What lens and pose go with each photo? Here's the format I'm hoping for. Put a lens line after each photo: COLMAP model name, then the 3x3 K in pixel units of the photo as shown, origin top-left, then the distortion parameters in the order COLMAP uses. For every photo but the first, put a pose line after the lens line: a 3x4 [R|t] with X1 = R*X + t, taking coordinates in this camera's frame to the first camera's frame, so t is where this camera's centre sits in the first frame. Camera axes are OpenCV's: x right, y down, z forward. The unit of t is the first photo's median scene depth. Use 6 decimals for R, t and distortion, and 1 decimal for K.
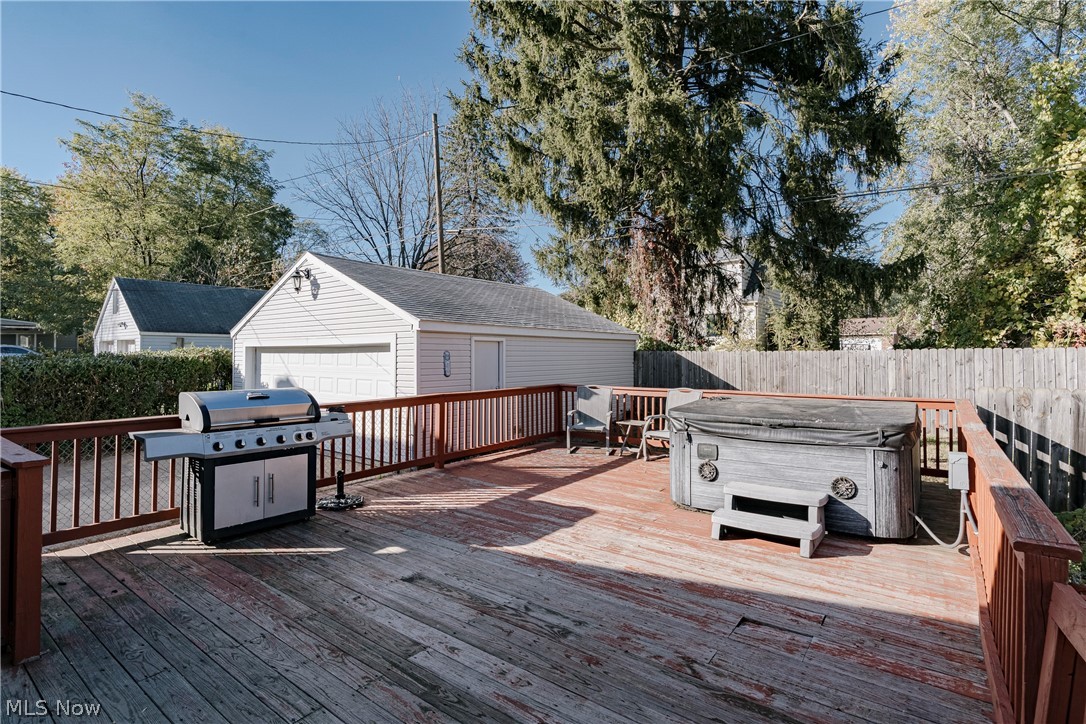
lens RADIAL K [[516.9, 0, 543.3], [0, 516.9, 357.1], [0, 0, 1]] dist [0.000322, 0.000006]
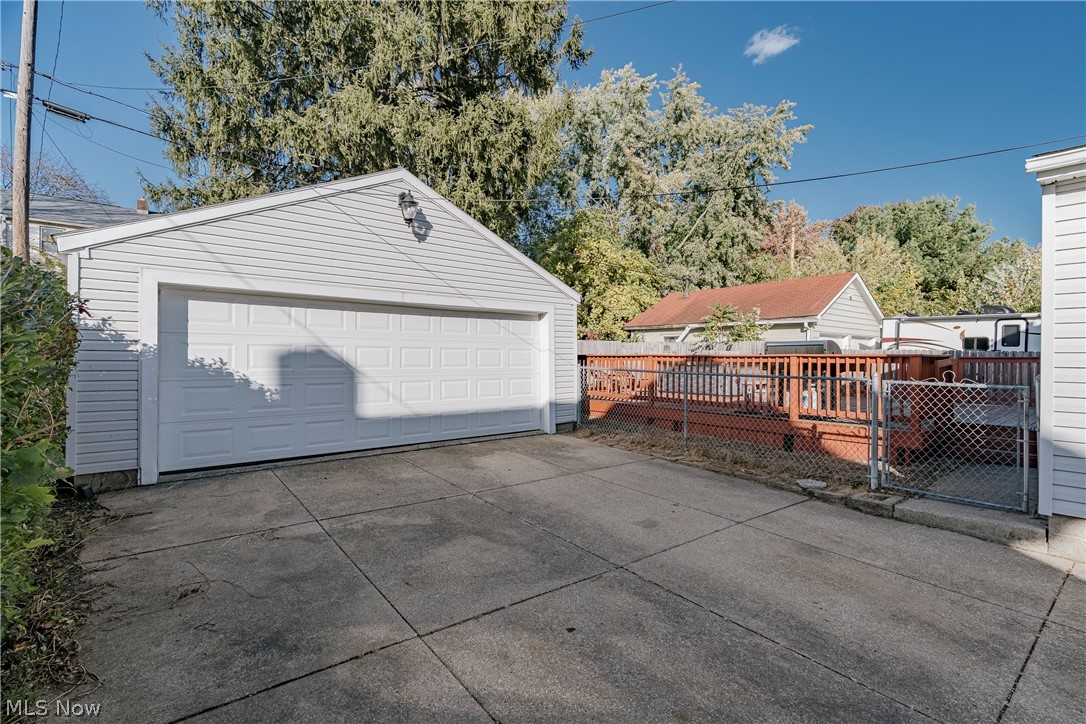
lens RADIAL K [[505.0, 0, 538.2], [0, 505.0, 366.6], [0, 0, 1]] dist [-0.079819, 0.008100]
pose [[0.270292, -0.009748, 0.962729, -1.084084], [-0.016872, 0.999747, 0.014860, 0.053180], [-0.962630, -0.020260, 0.270060, 0.643569]]
